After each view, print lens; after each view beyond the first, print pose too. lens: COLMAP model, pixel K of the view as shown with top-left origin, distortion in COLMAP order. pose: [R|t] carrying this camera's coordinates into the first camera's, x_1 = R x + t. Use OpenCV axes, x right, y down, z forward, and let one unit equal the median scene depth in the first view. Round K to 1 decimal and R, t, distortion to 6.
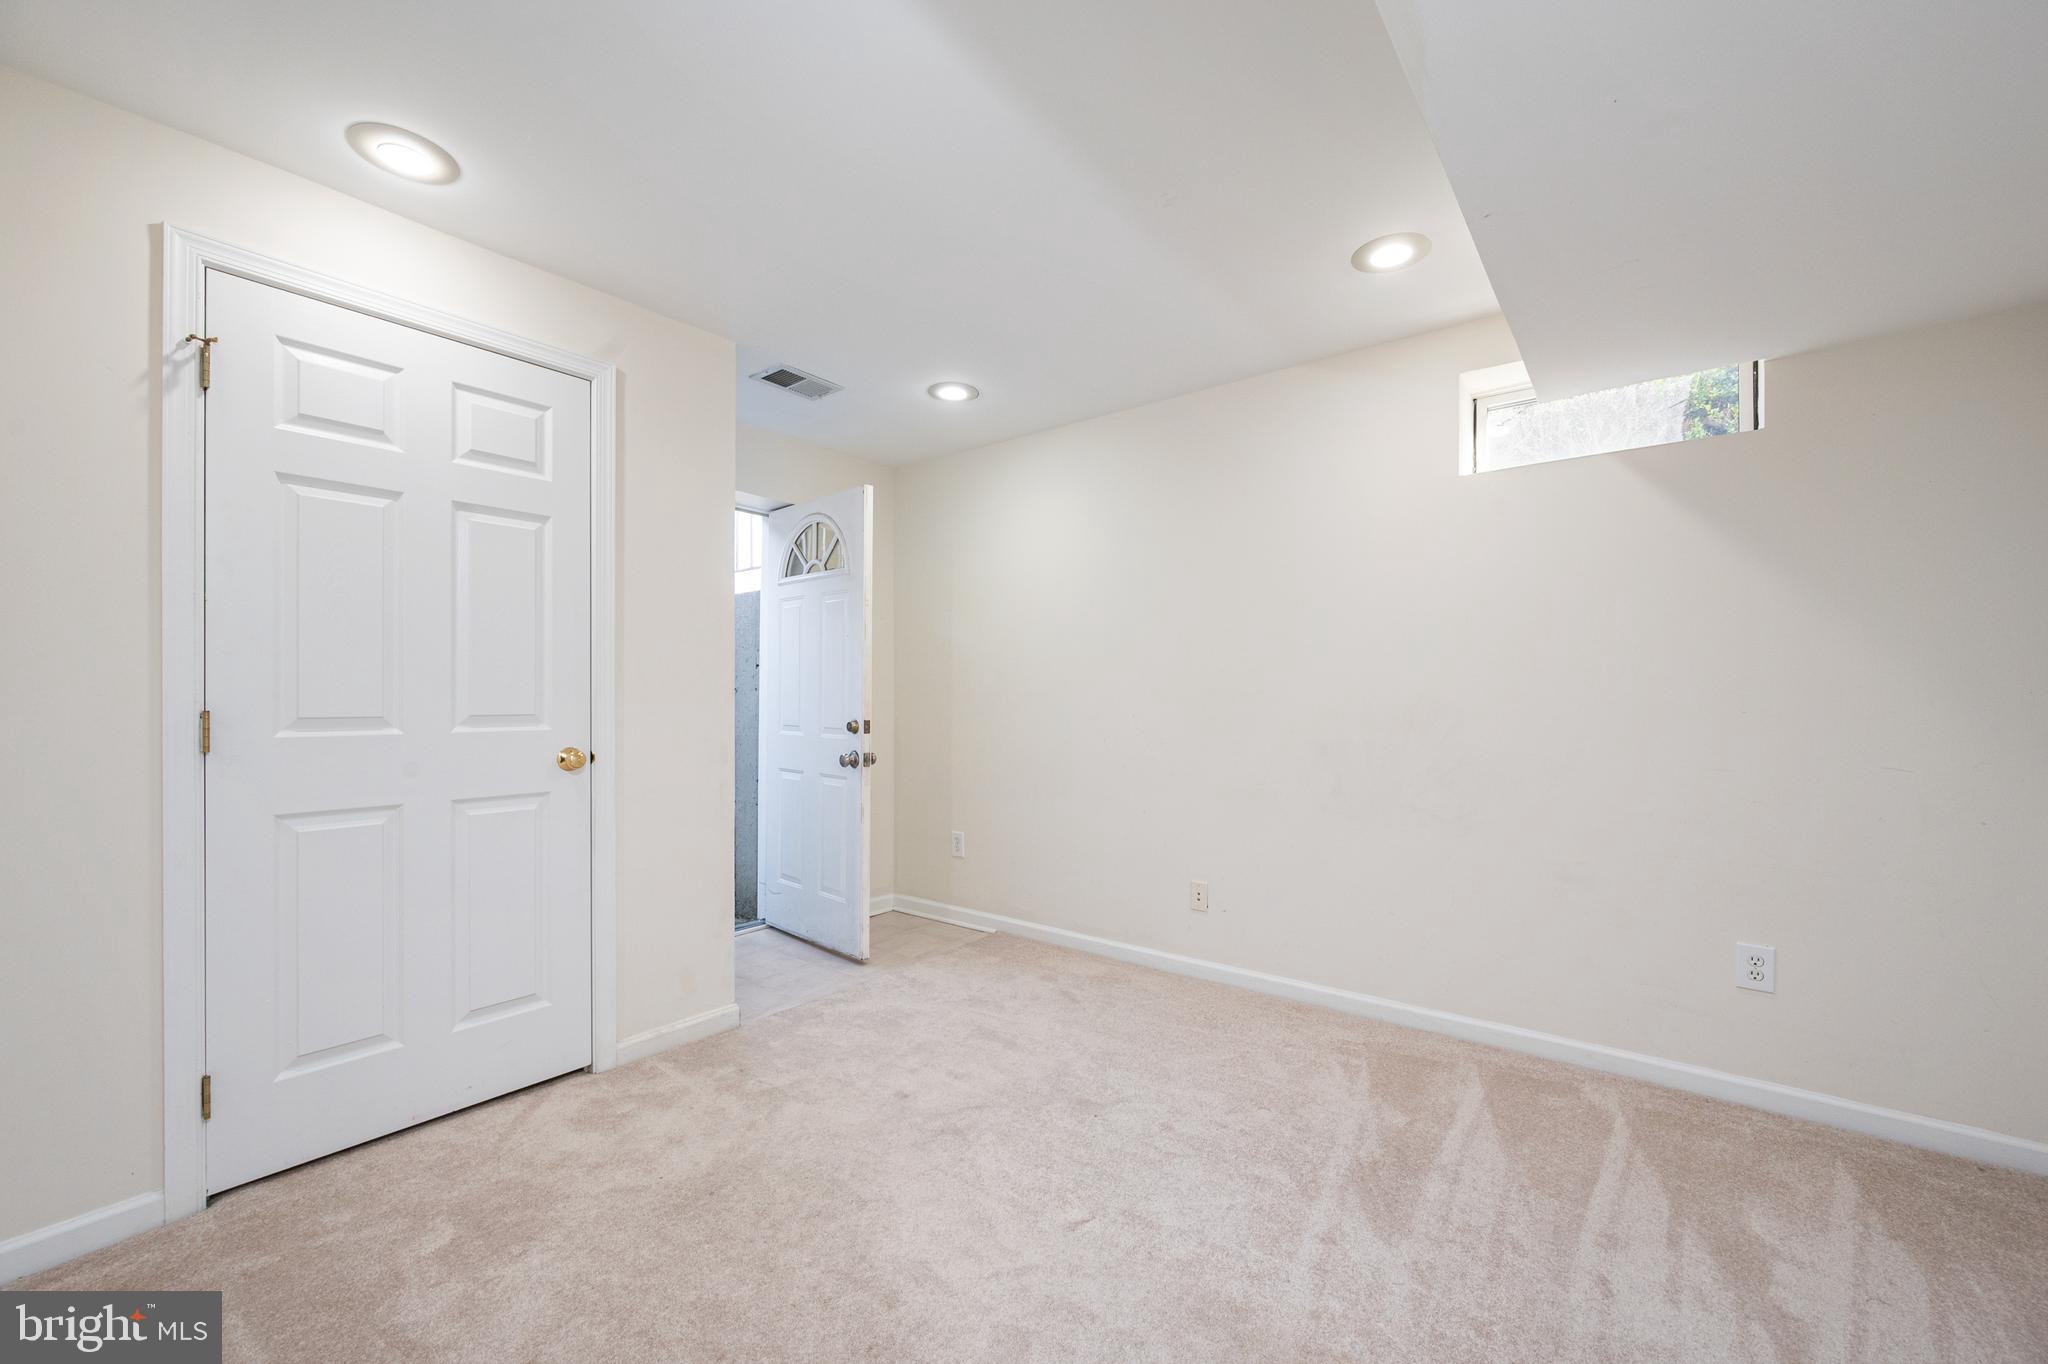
lens RADIAL K [[745.2, 0, 1022.0], [0, 745.2, 693.2], [0, 0, 1]] dist [0.000792, 0.000109]
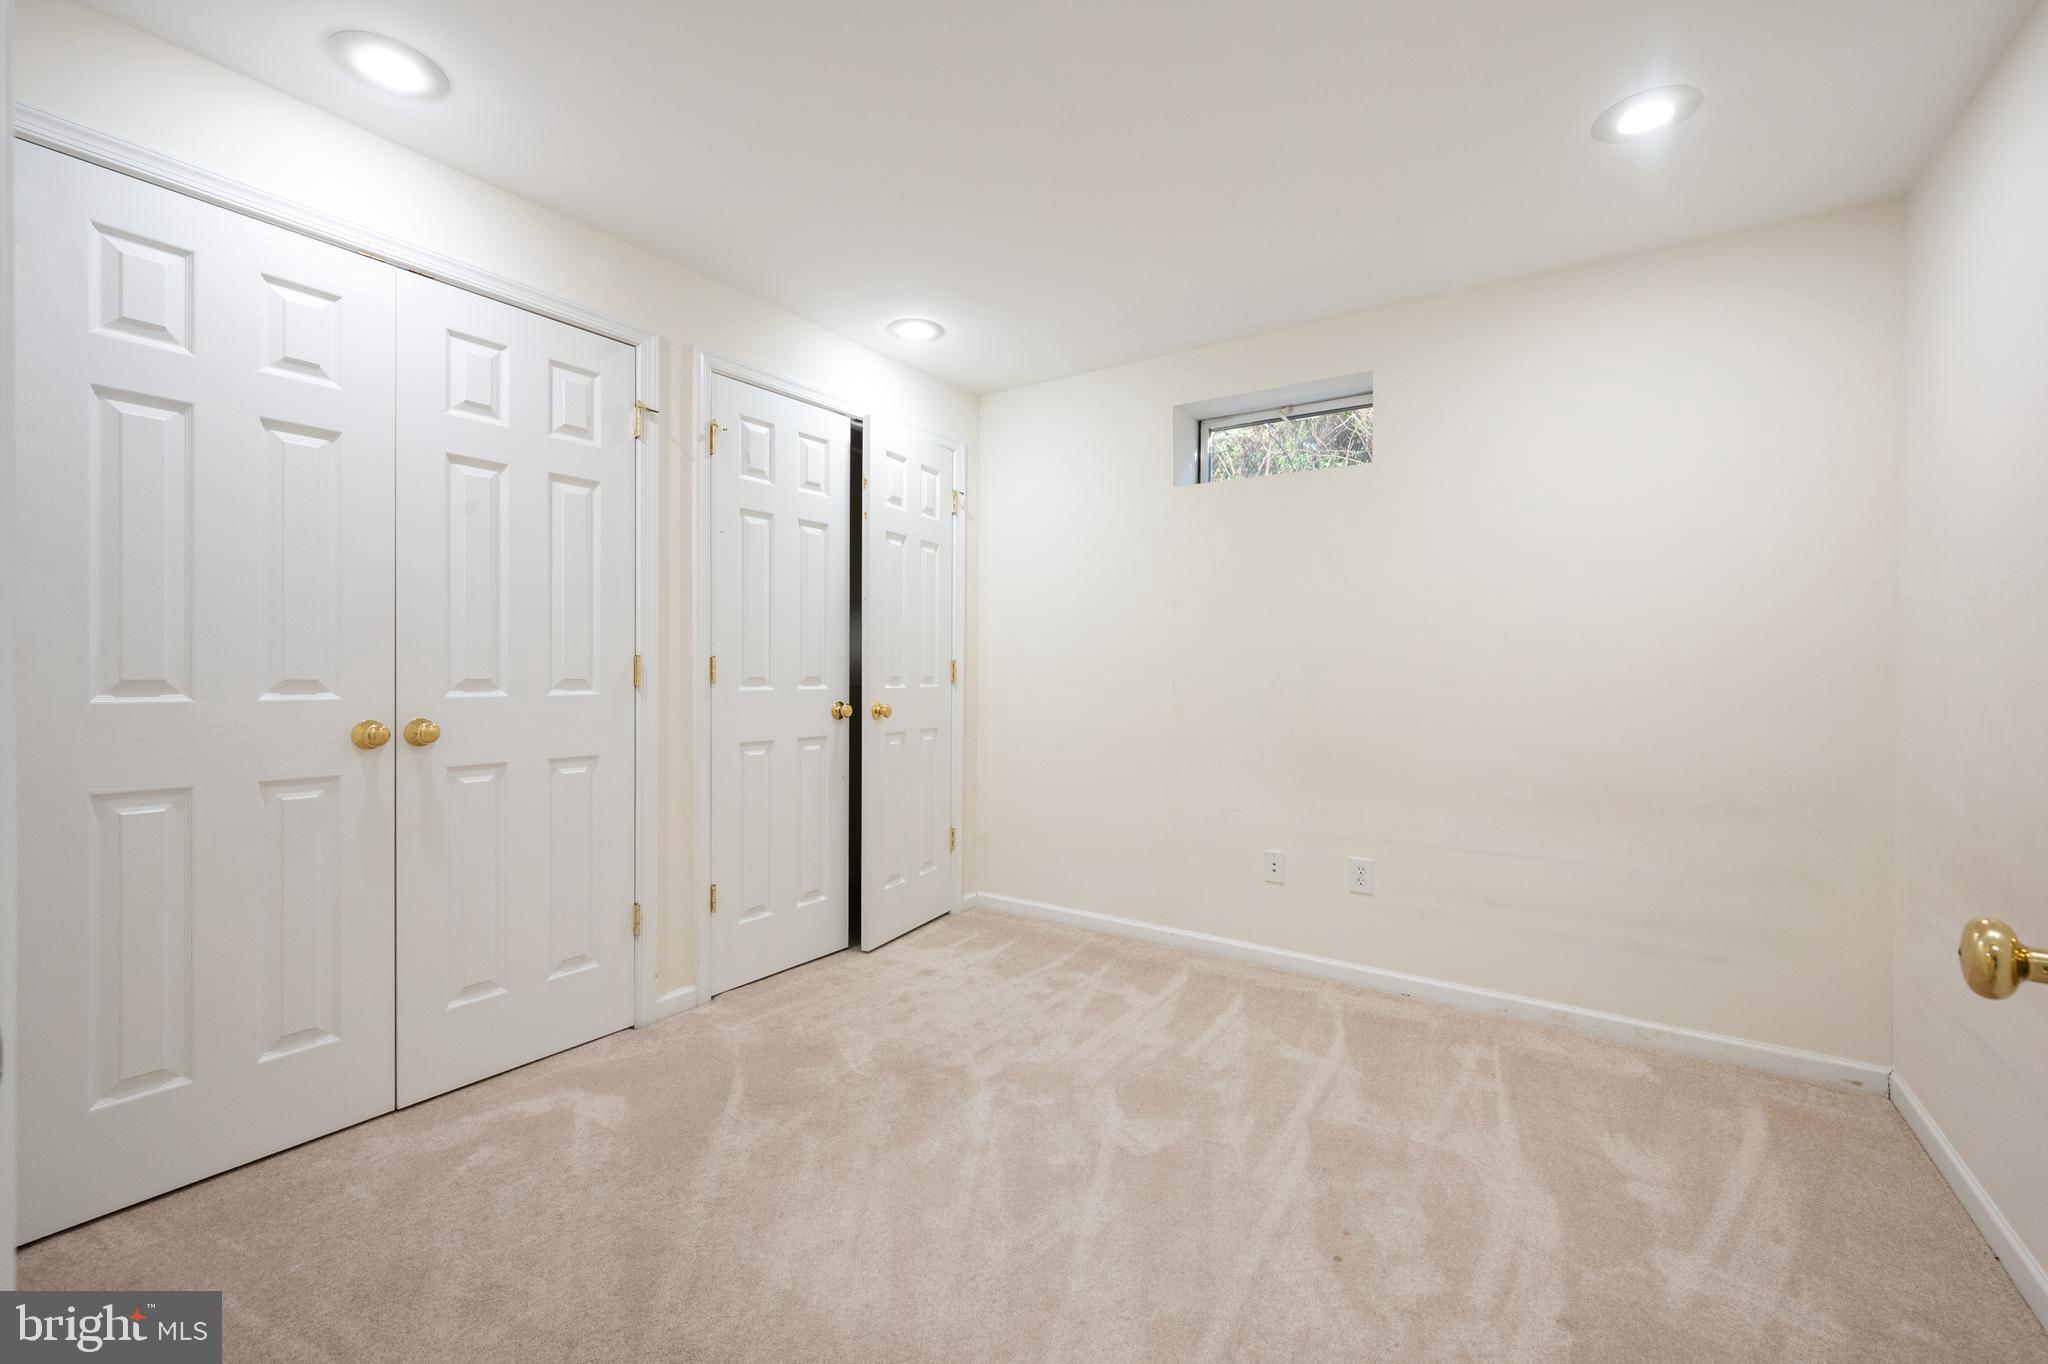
lens RADIAL K [[864.5, 0, 1016.5], [0, 864.5, 673.3], [0, 0, 1]] dist [0.002891, 0.000797]
pose [[0.995073, 0.013637, 0.098201, -0.137493], [-0.014699, 0.999841, 0.010105, -0.000196], [-0.098048, -0.011498, 0.995115, -0.165632]]
